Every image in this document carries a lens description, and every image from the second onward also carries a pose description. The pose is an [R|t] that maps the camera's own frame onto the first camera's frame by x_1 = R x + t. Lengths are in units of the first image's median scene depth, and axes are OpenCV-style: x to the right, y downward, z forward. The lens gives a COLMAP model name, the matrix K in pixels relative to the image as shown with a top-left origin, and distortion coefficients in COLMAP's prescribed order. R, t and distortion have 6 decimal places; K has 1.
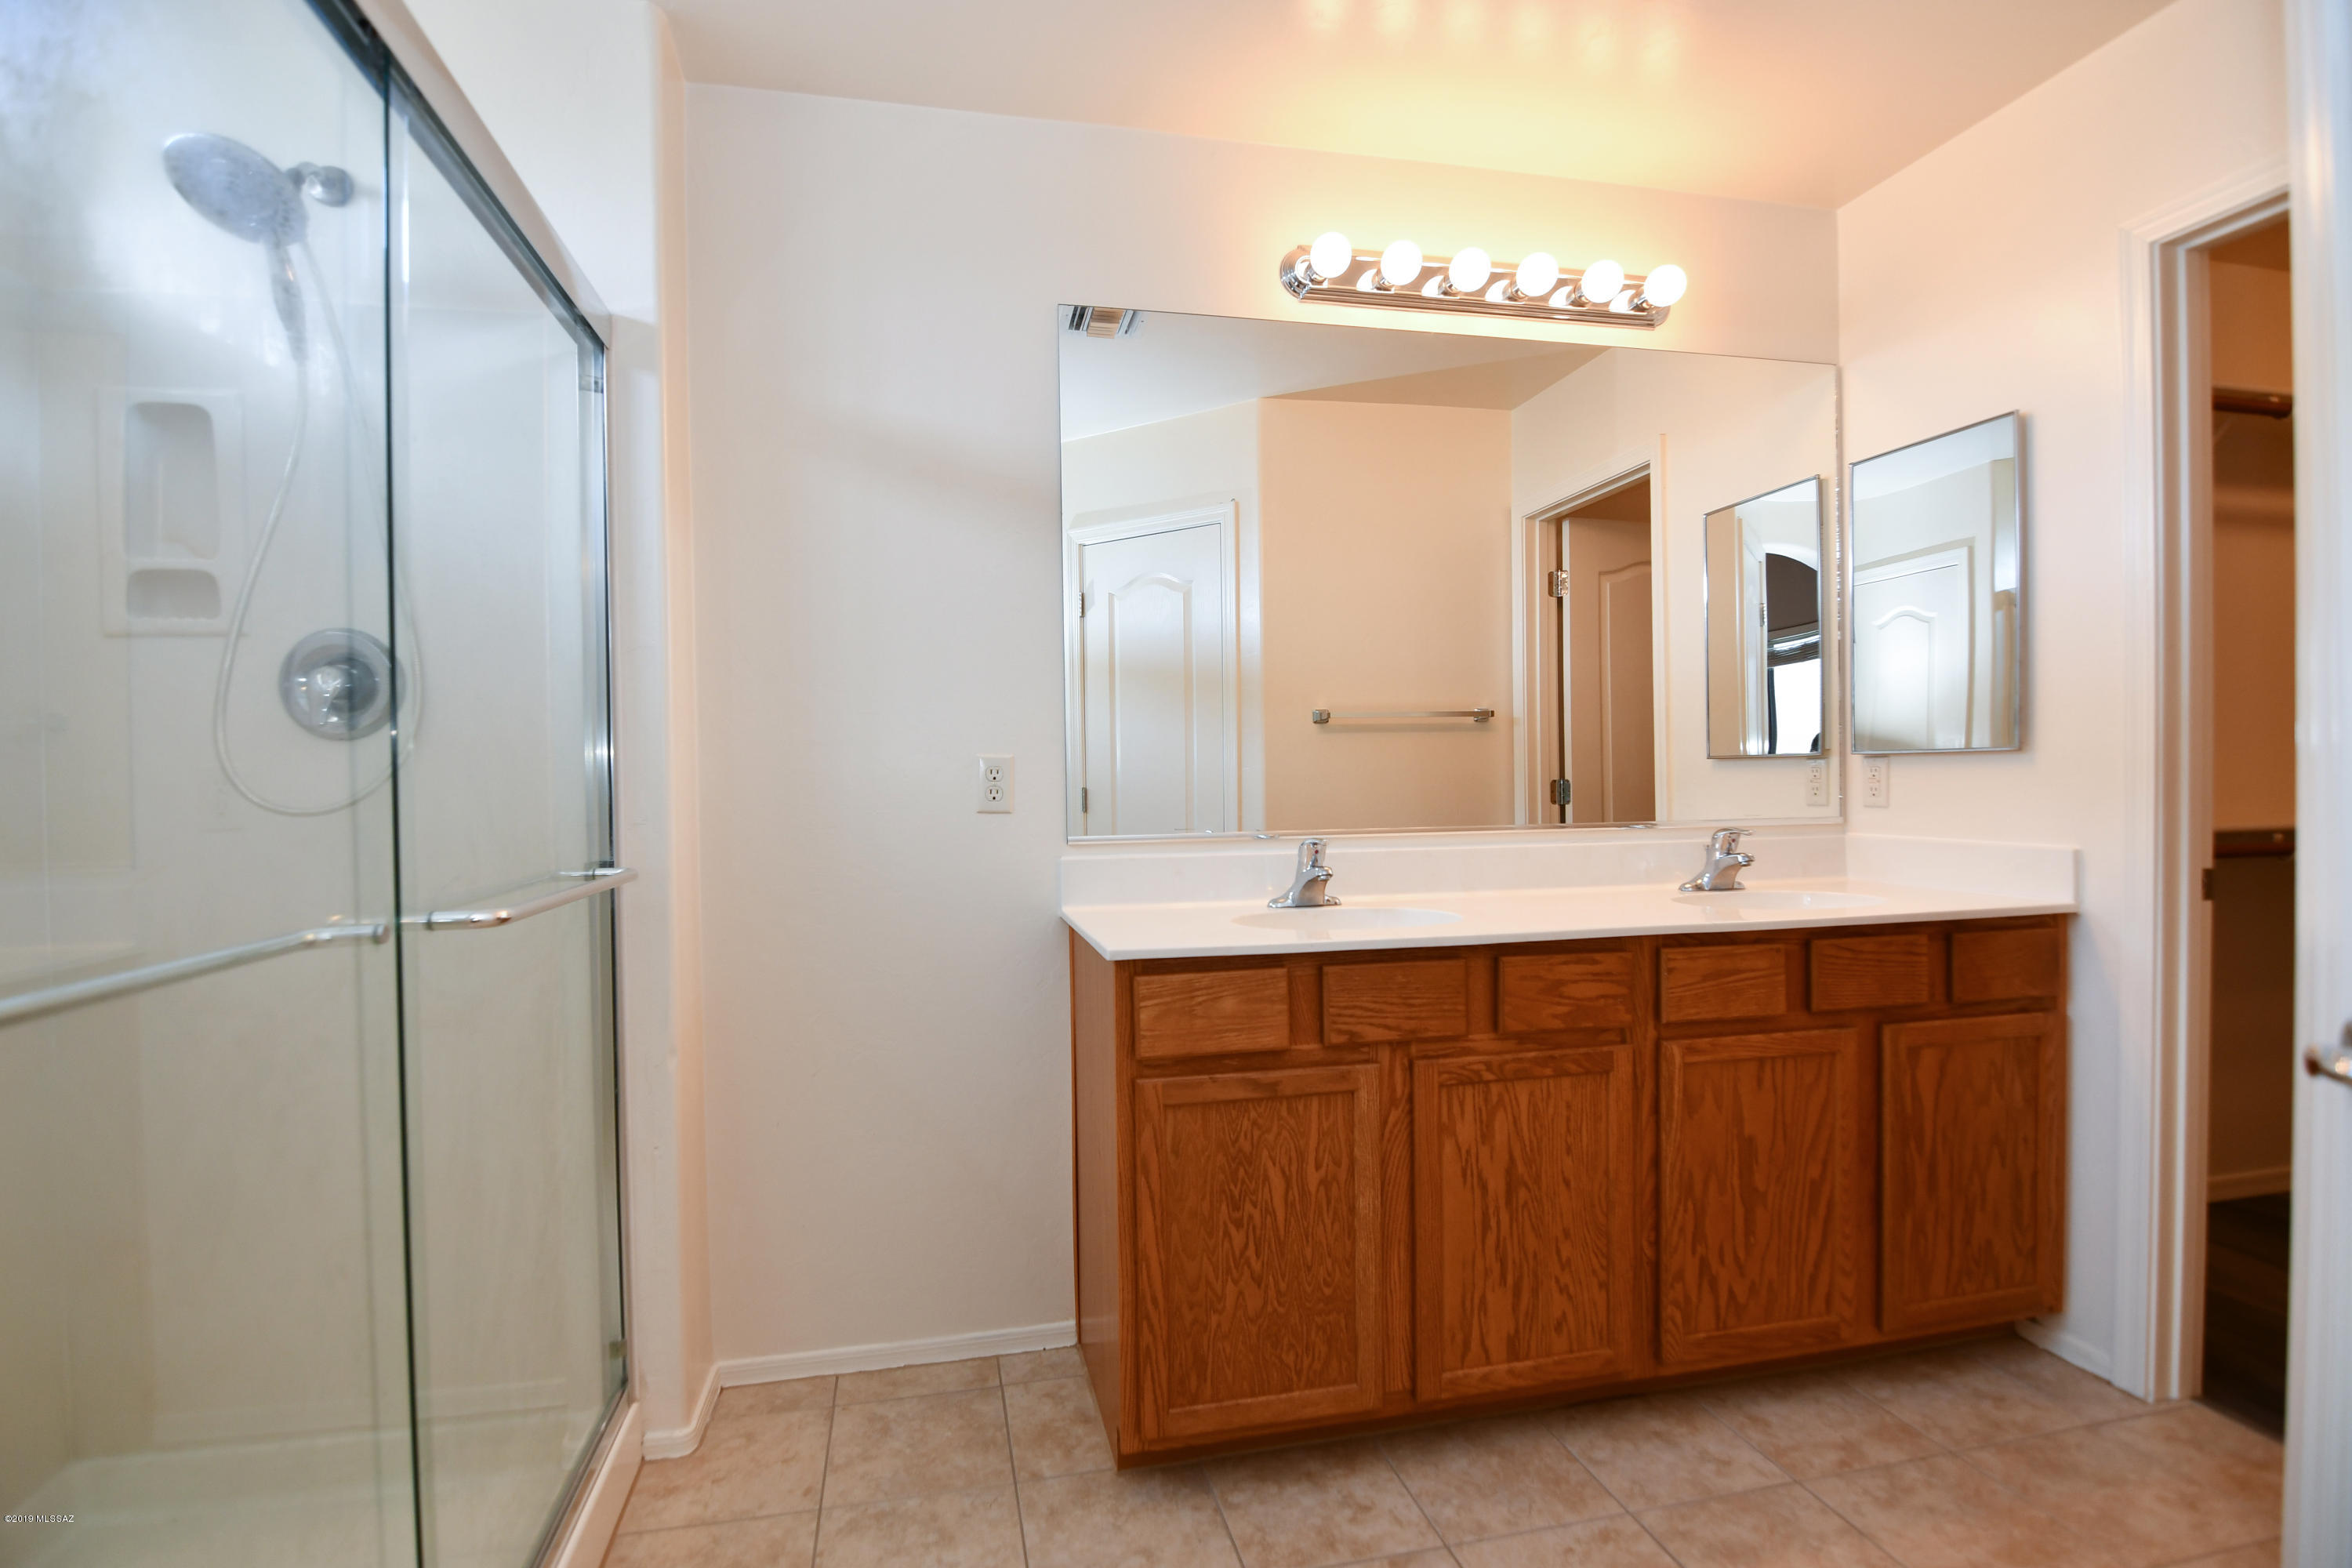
lens RADIAL K [[1144.2, 0, 1160.5], [0, 1144.2, 804.4], [0, 0, 1]] dist [-0.002685, -0.013169]
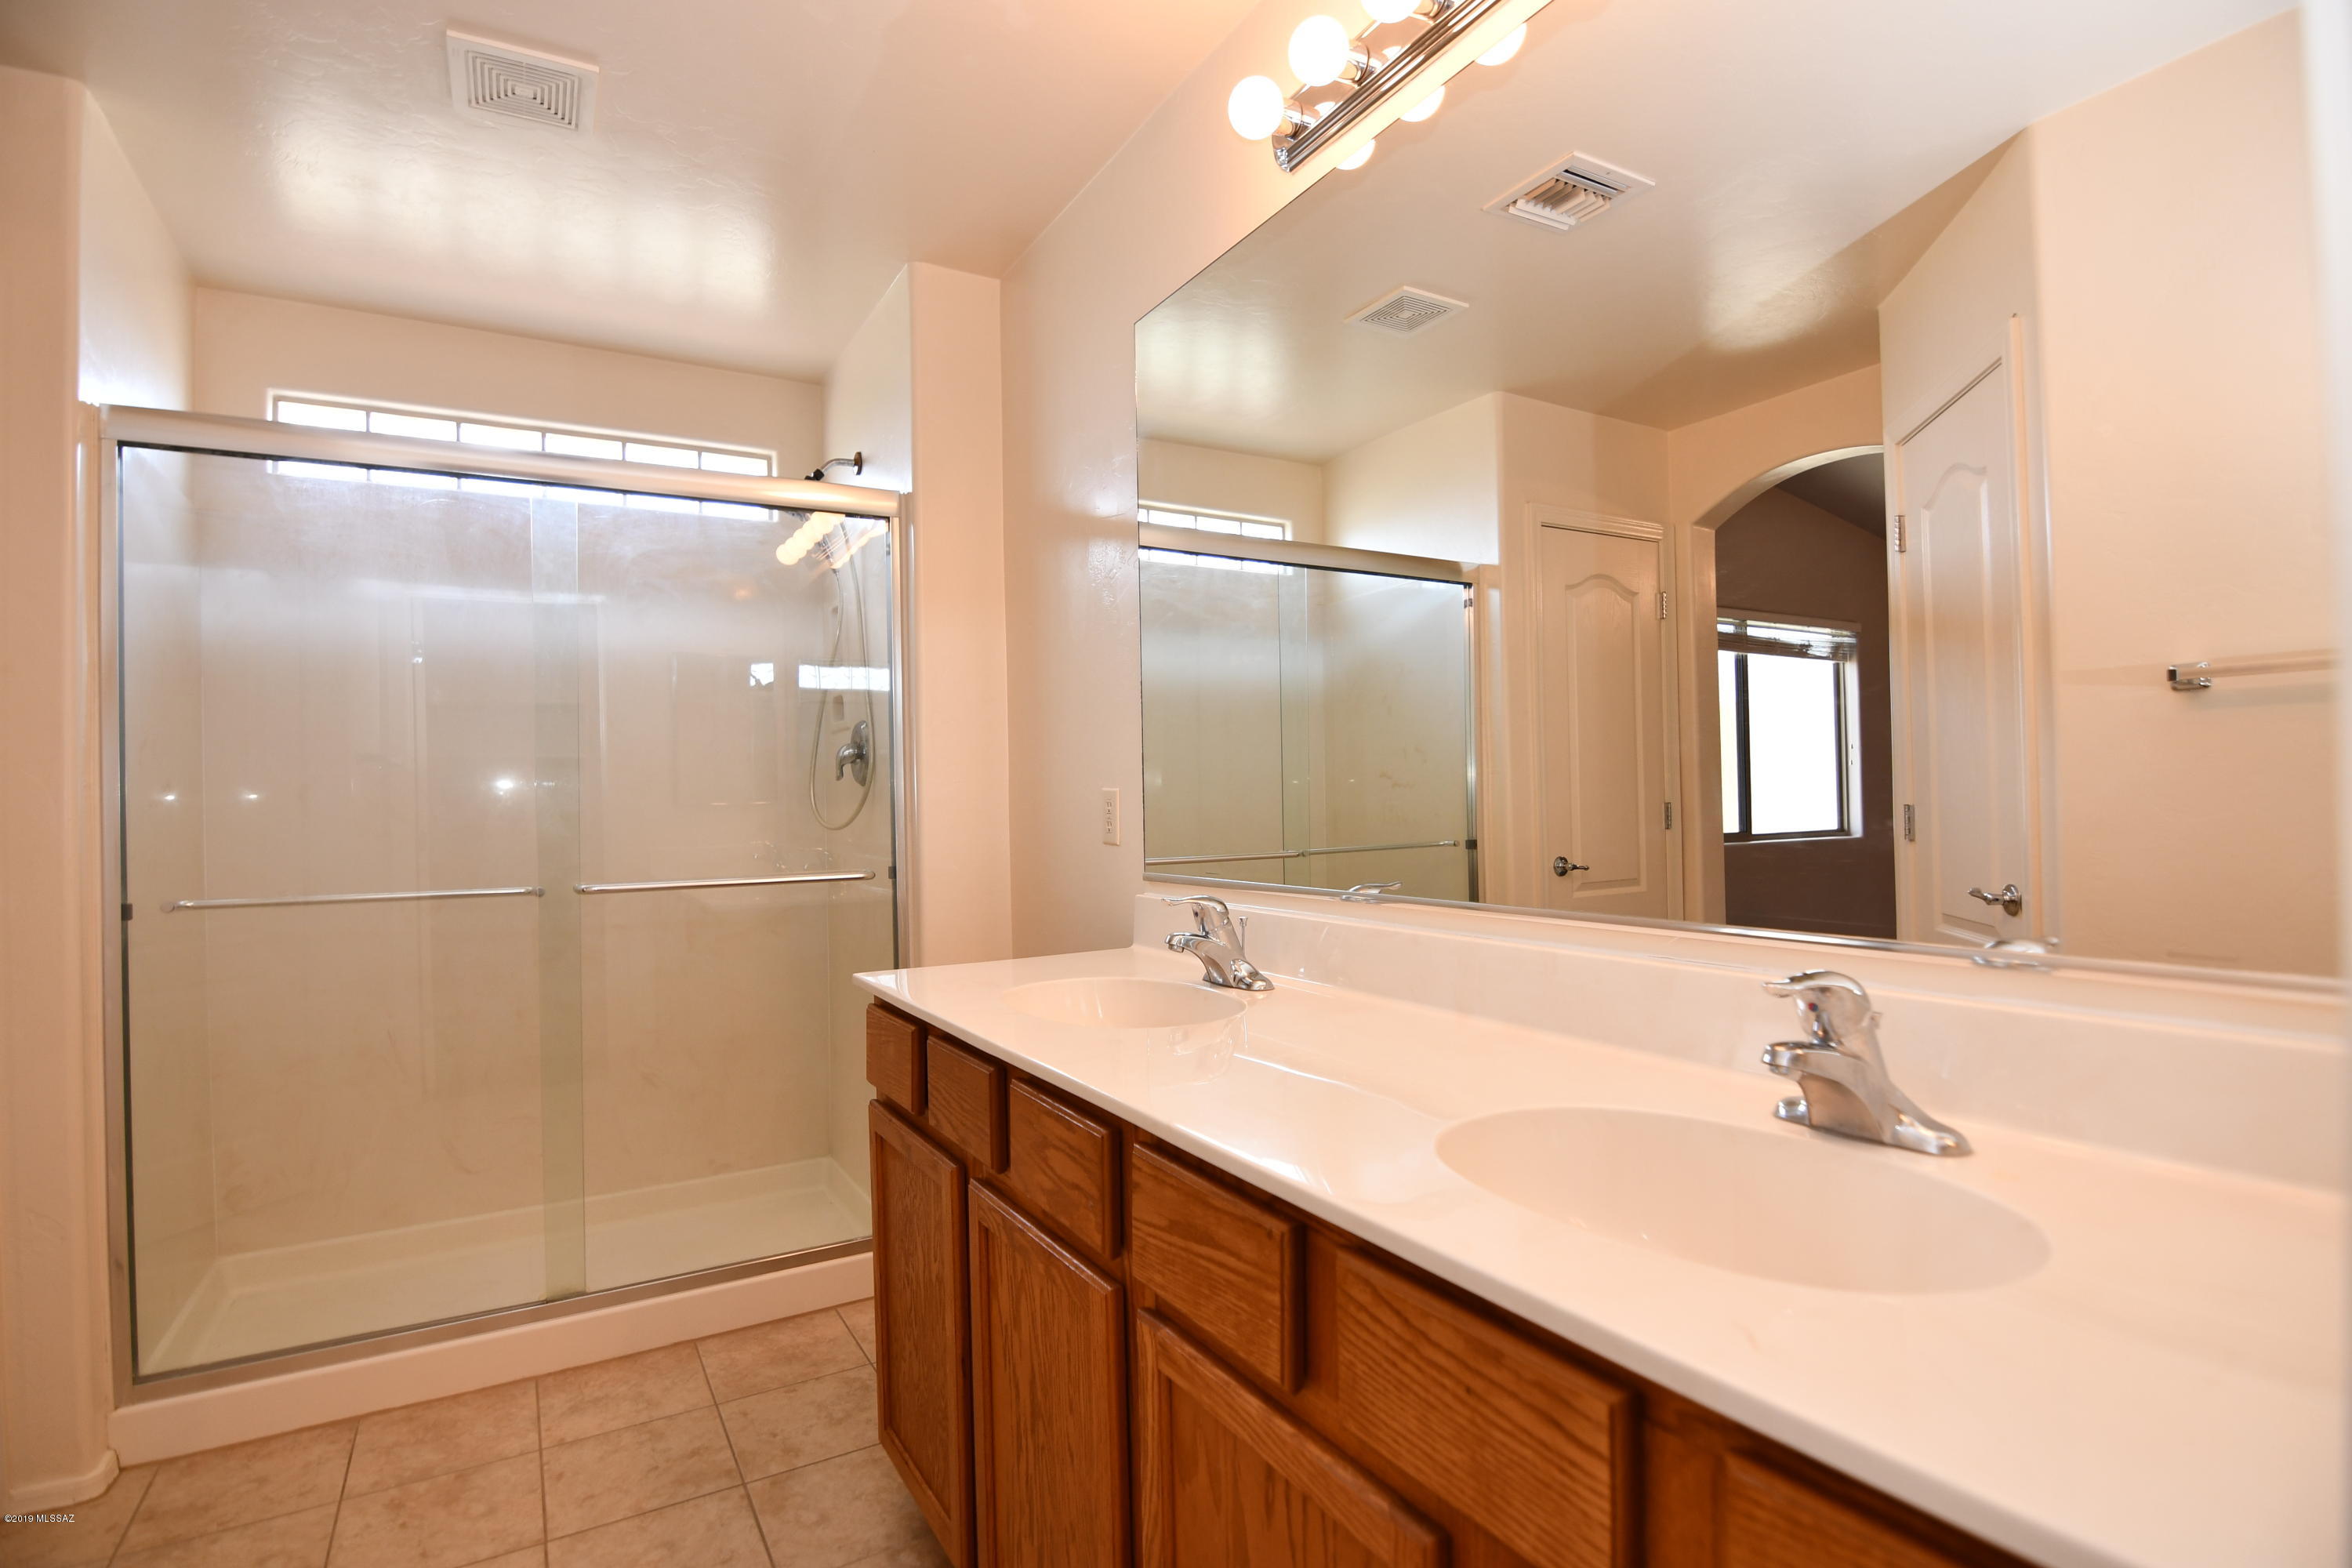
lens RADIAL K [[1144.2, 0, 1160.5], [0, 1144.2, 804.4], [0, 0, 1]] dist [-0.002685, -0.013169]
pose [[0.306303, 0.015671, -0.951805, 0.950141], [-0.011842, 0.999850, 0.012651, -0.045041], [0.951860, 0.007396, 0.306443, 0.821809]]
